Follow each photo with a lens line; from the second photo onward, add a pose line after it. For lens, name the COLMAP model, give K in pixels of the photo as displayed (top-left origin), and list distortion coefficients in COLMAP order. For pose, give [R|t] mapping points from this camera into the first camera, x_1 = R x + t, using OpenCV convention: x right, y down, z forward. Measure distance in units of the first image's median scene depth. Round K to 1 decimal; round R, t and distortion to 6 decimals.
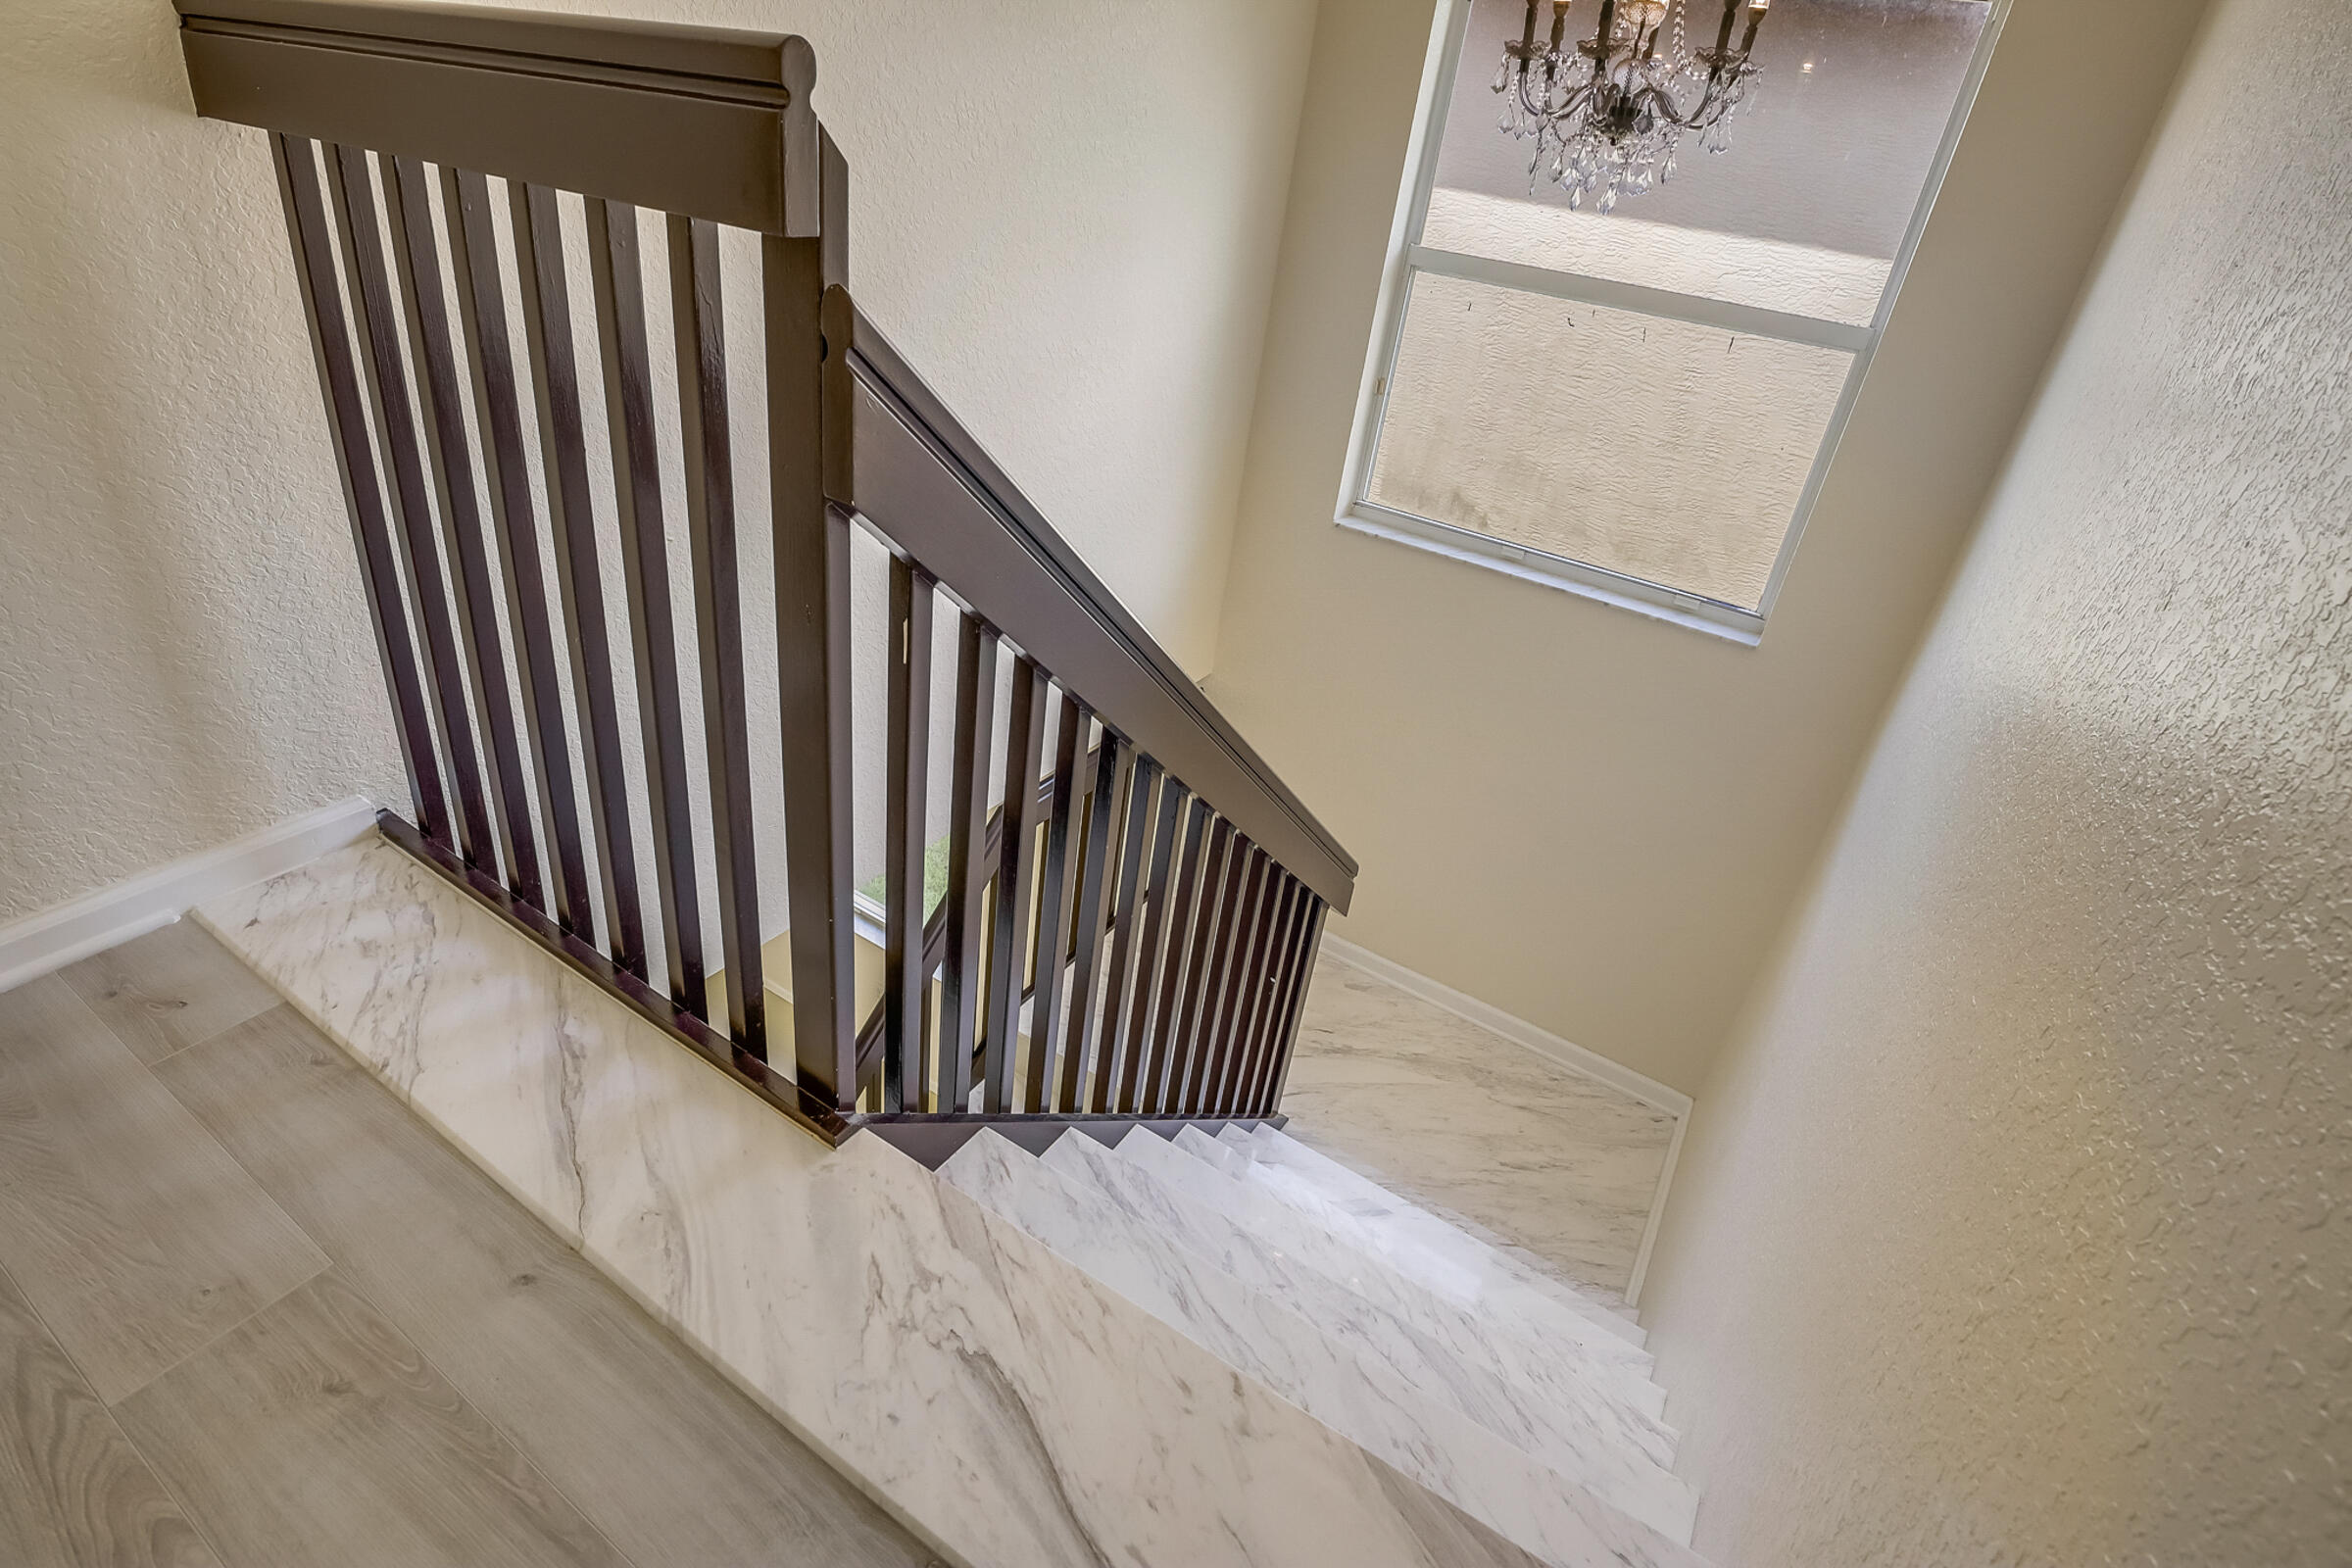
lens RADIAL K [[1179.2, 0, 1131.0], [0, 1179.2, 787.4], [0, 0, 1]] dist [-0.032088, 0.000327]
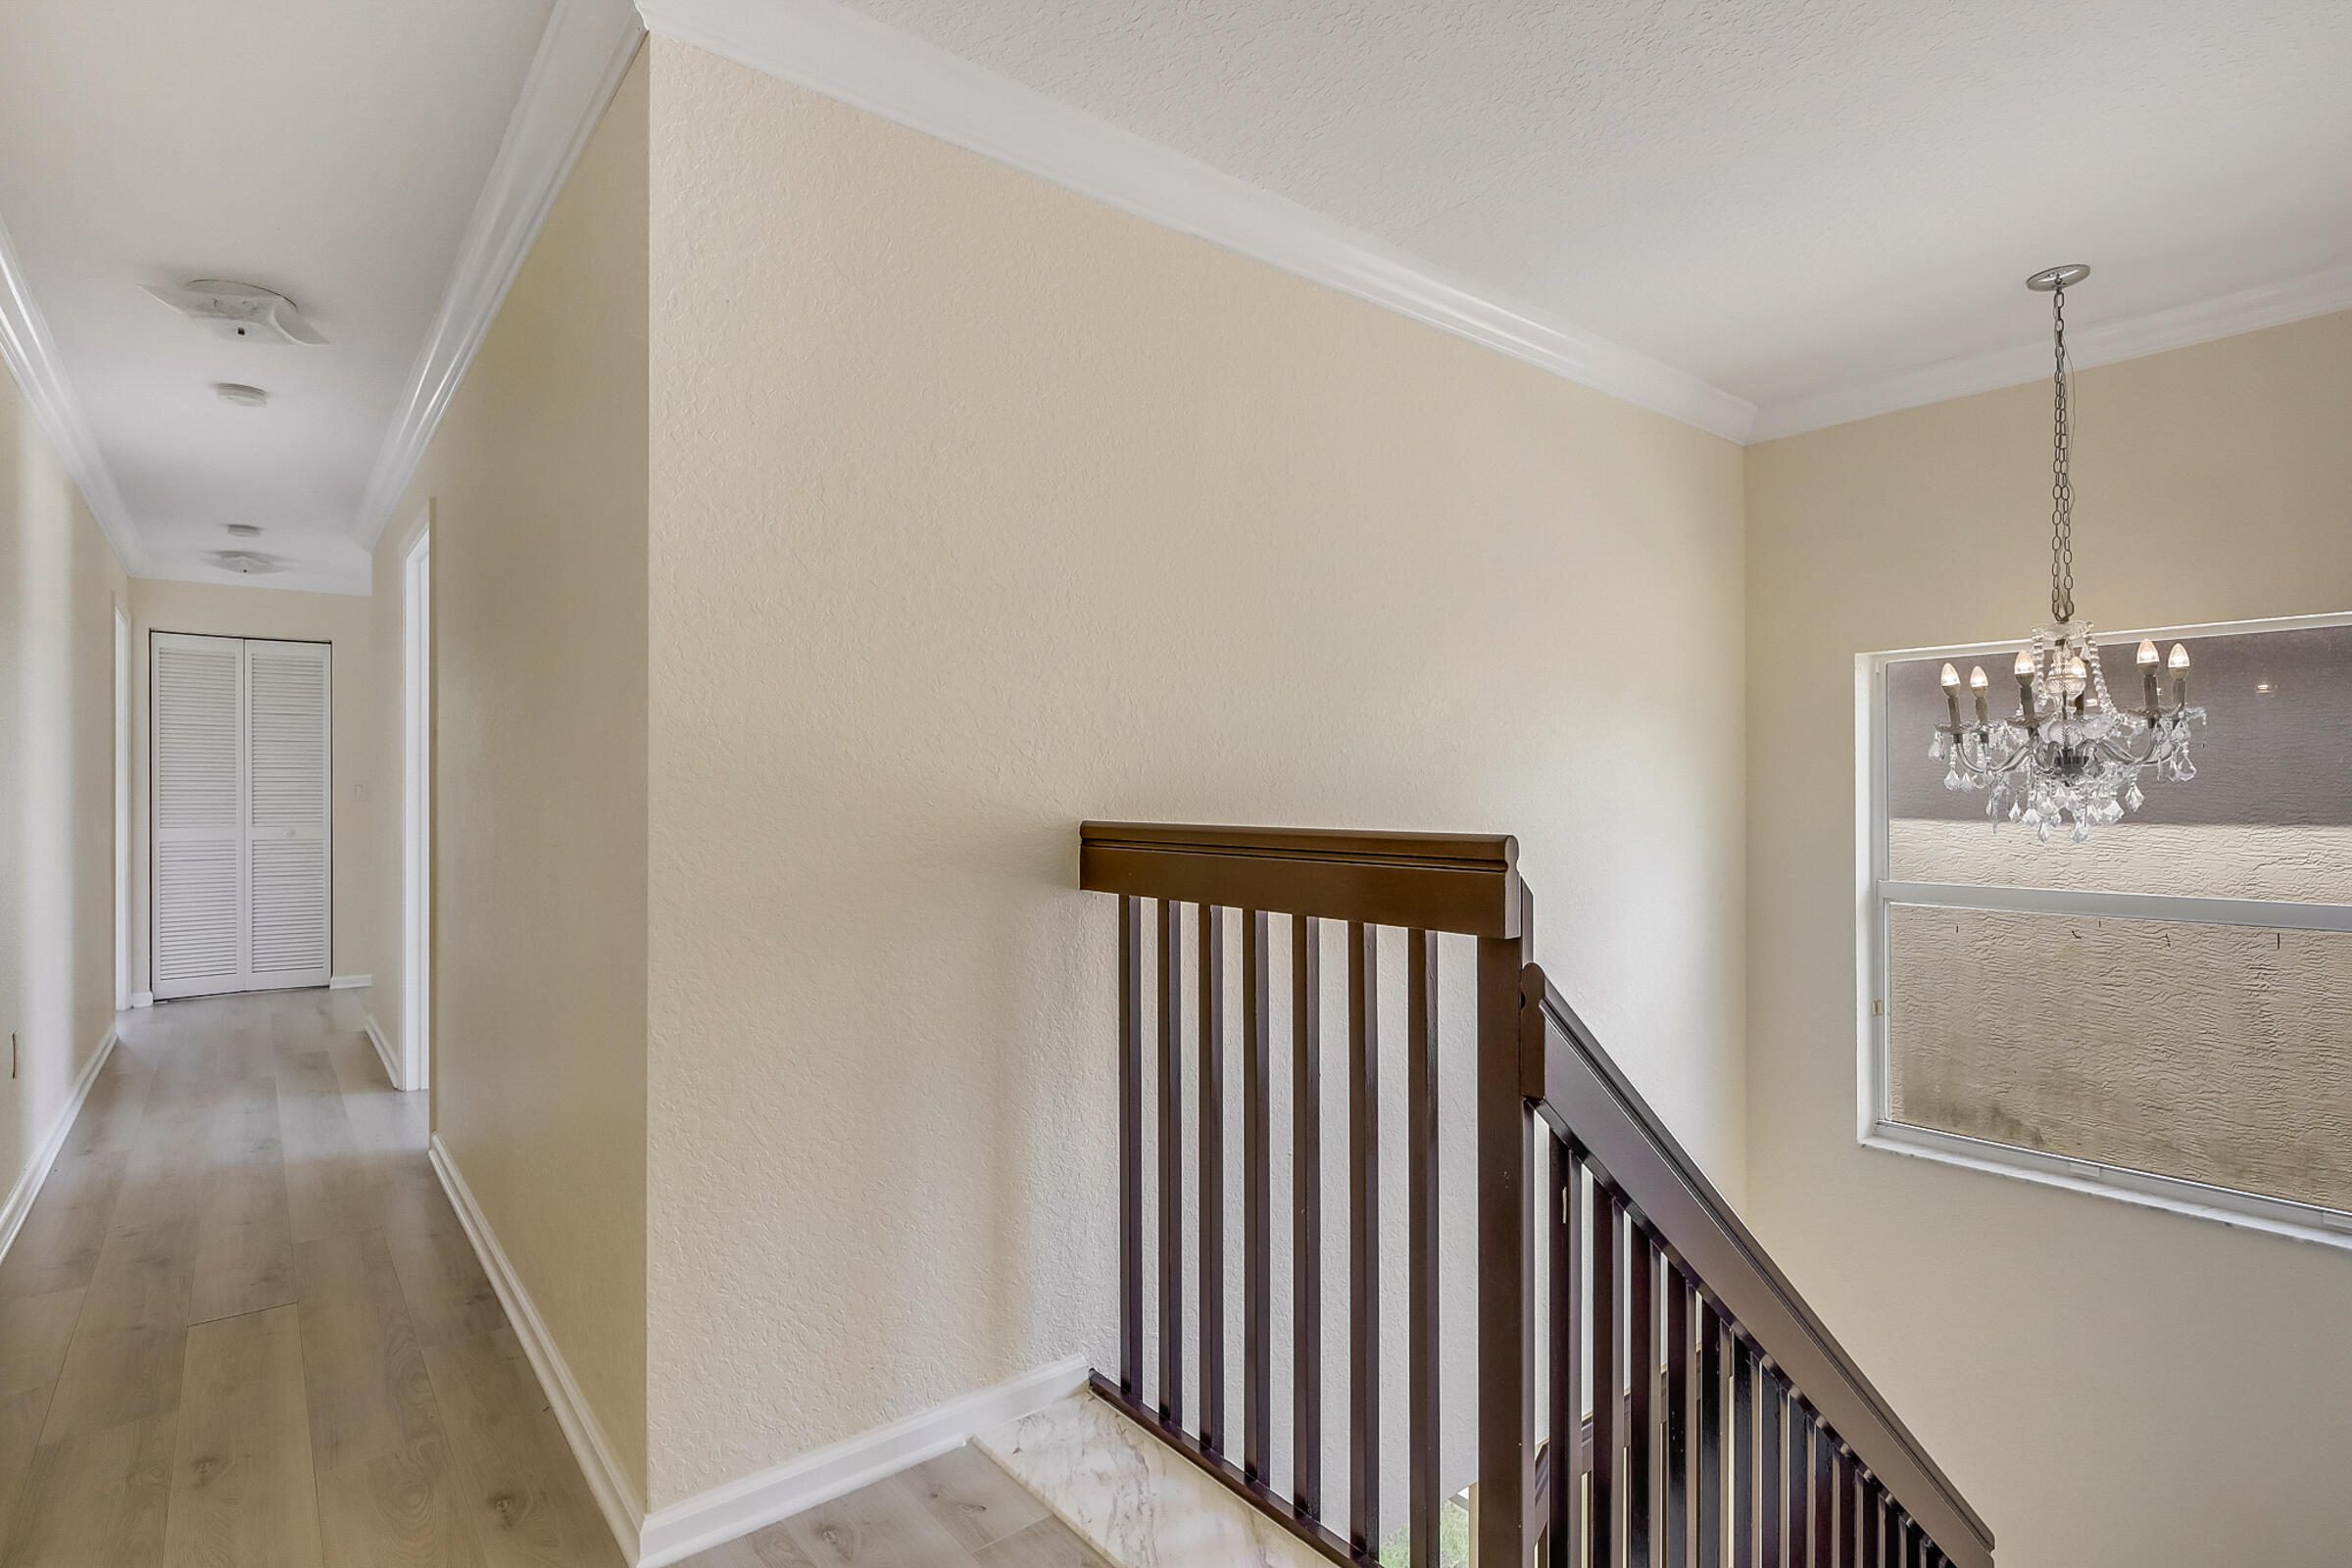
lens RADIAL K [[1156.8, 0, 1151.9], [0, 1156.8, 791.2], [0, 0, 1]] dist [-0.002512, -0.003129]
pose [[0.940670, -0.119821, -0.317462, -0.116794], [-0.060065, 0.862004, -0.503330, 0.119720], [0.333963, 0.492536, 0.803665, -0.340222]]
